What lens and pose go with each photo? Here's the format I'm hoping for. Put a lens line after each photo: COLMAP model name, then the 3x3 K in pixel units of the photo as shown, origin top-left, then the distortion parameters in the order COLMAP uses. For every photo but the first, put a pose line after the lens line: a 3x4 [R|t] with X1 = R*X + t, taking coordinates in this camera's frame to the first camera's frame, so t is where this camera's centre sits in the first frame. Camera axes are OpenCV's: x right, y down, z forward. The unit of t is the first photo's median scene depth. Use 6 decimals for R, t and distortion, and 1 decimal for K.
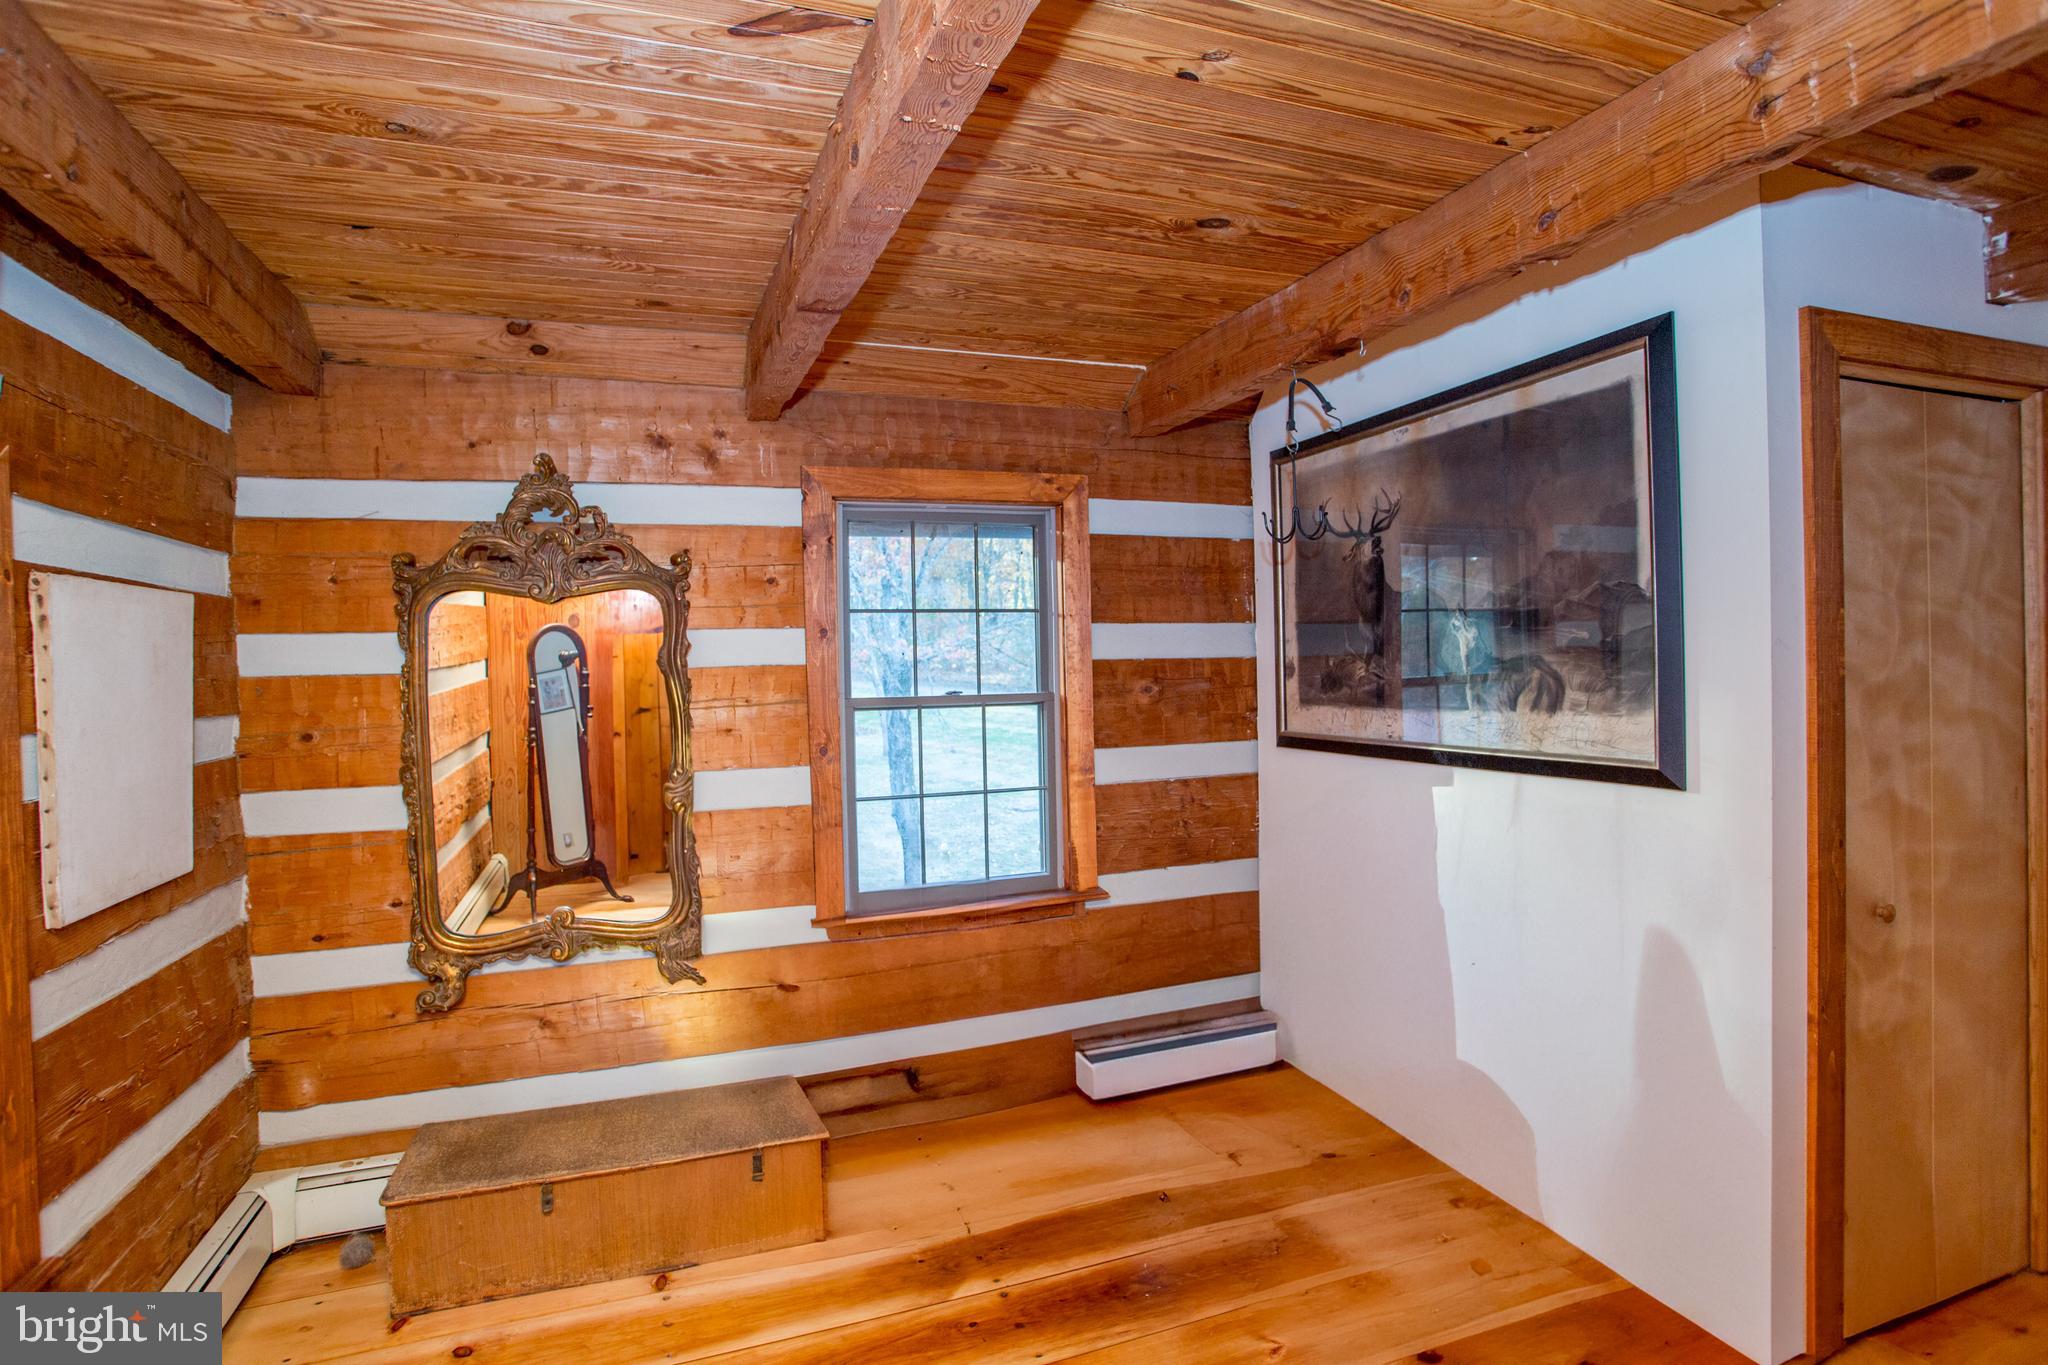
lens RADIAL K [[1000.1, 0, 940.6], [0, 1000.1, 678.8], [0, 0, 1]] dist [-0.071472, 0.027655]
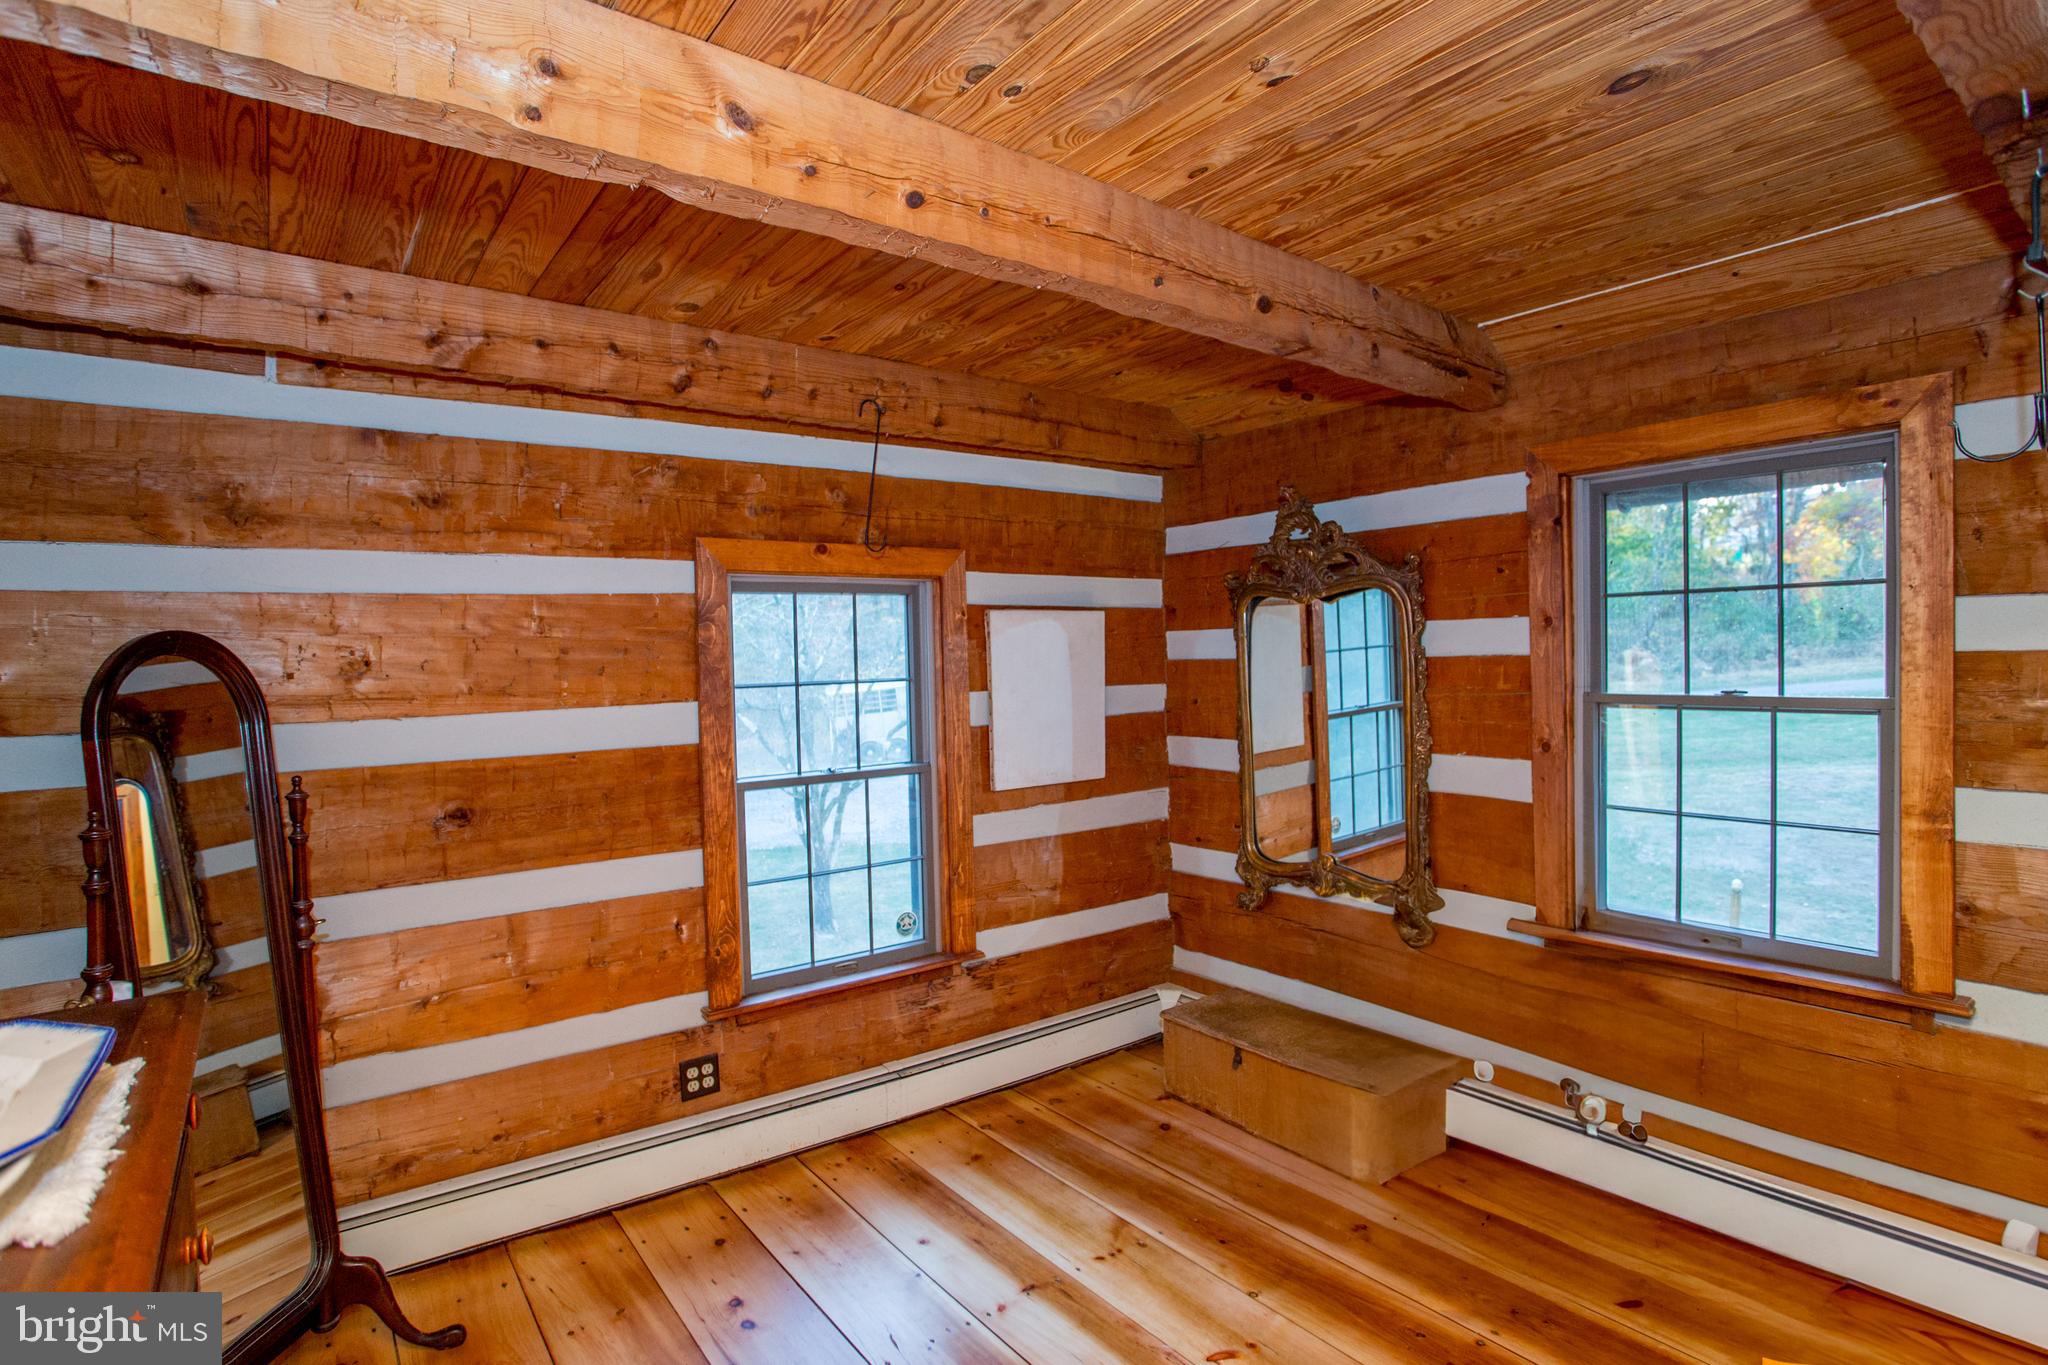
lens RADIAL K [[1000.1, 0, 1013.6], [0, 1000.1, 669.1], [0, 0, 1]] dist [-0.071472, 0.027655]
pose [[0.318043, 0.027138, -0.947688, 0.615551], [-0.001137, 0.999600, 0.028243, -0.027349], [0.948076, -0.007905, 0.317946, 0.234287]]
